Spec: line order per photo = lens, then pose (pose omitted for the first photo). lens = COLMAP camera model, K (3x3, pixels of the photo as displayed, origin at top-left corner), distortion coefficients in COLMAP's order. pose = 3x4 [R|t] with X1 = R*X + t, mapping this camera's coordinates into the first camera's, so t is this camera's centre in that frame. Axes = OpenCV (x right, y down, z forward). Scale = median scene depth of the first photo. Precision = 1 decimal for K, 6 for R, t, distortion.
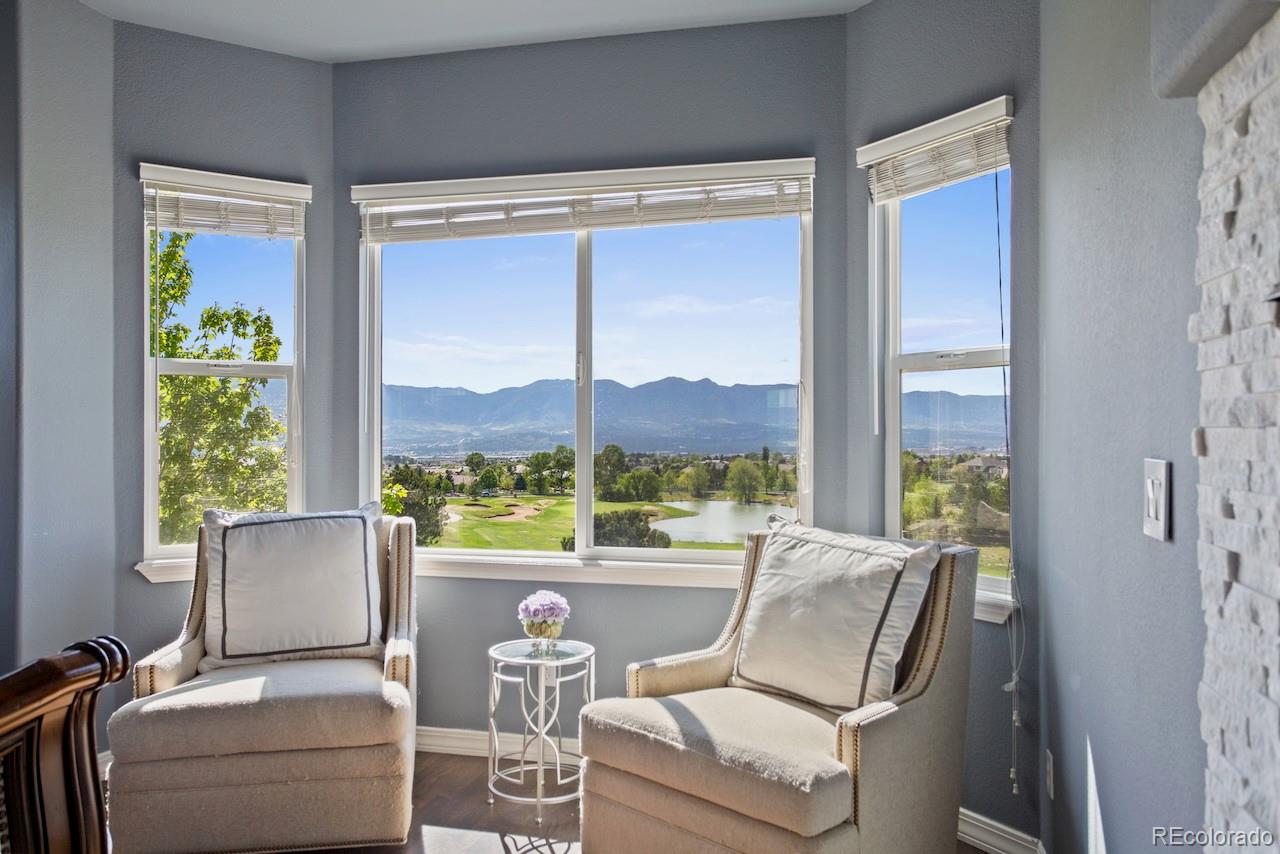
lens RADIAL K [[977.6, 0, 650.0], [0, 977.6, 431.8], [0, 0, 1]] dist [0.039420, -0.001811]
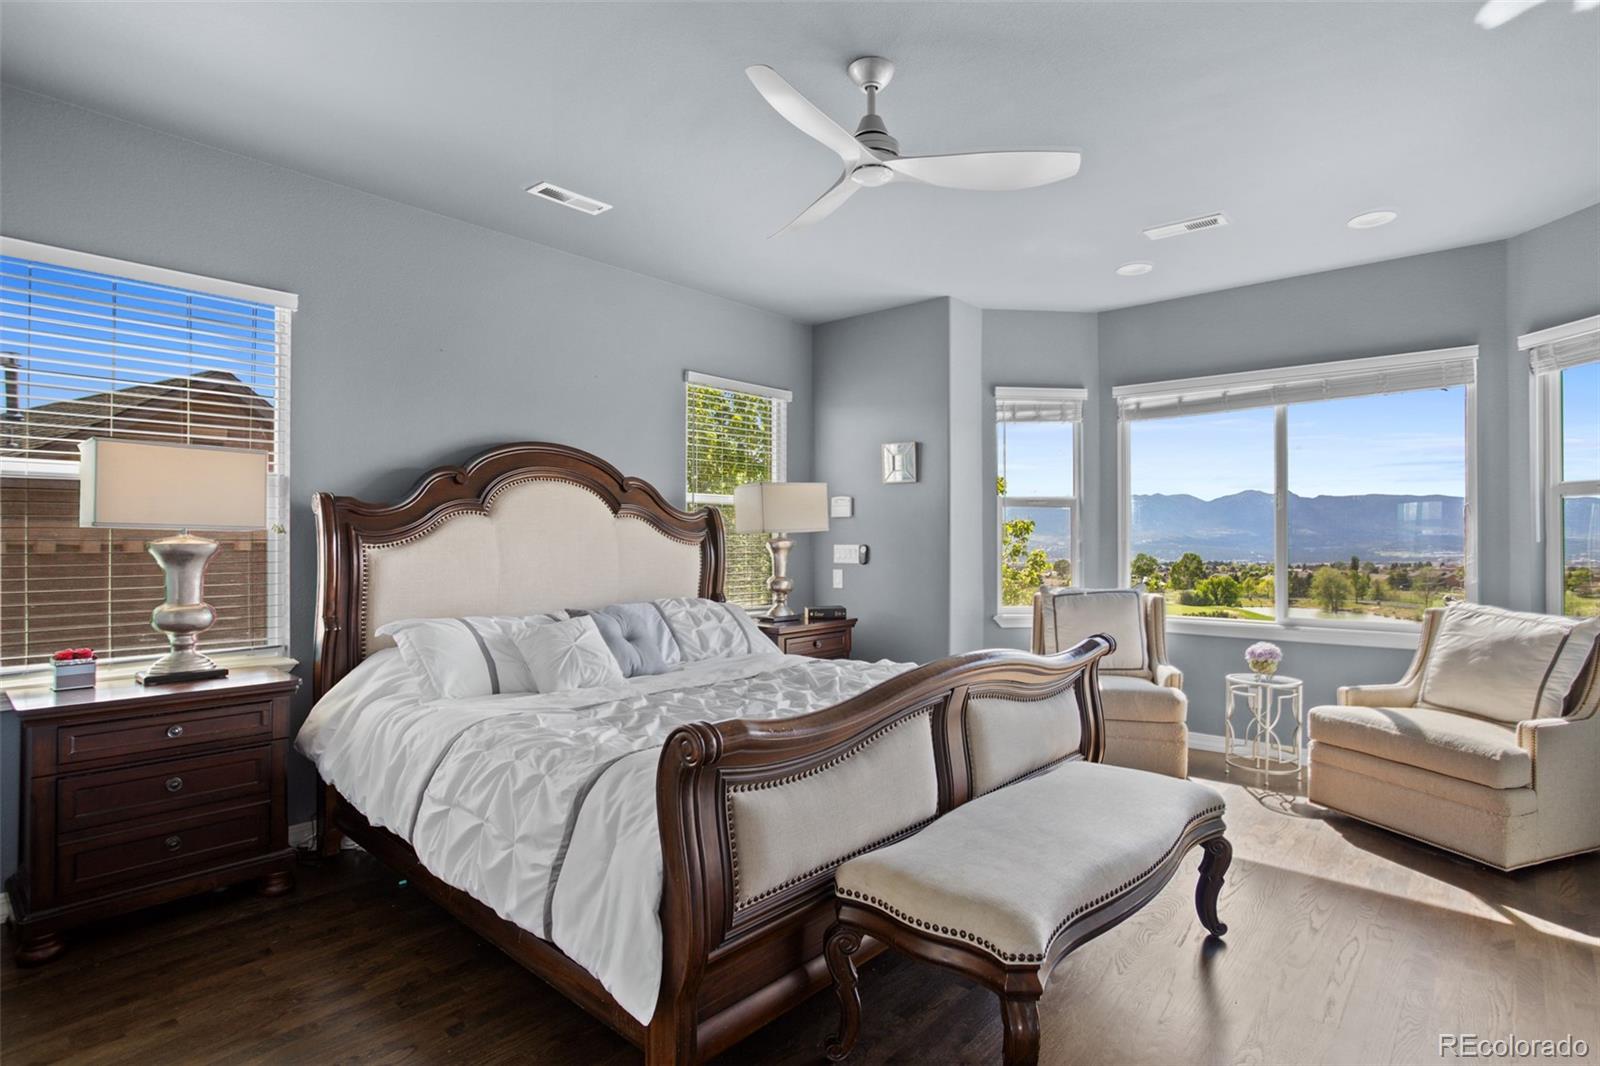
lens RADIAL K [[846.6, 0, 805.2], [0, 846.6, 538.0], [0, 0, 1]] dist [0.000615, 0.014889]
pose [[0.902208, -0.001193, -0.431300, -0.185168], [-0.000863, 0.999989, -0.004571, 0.003151], [0.431301, 0.004497, 0.902197, -0.540803]]
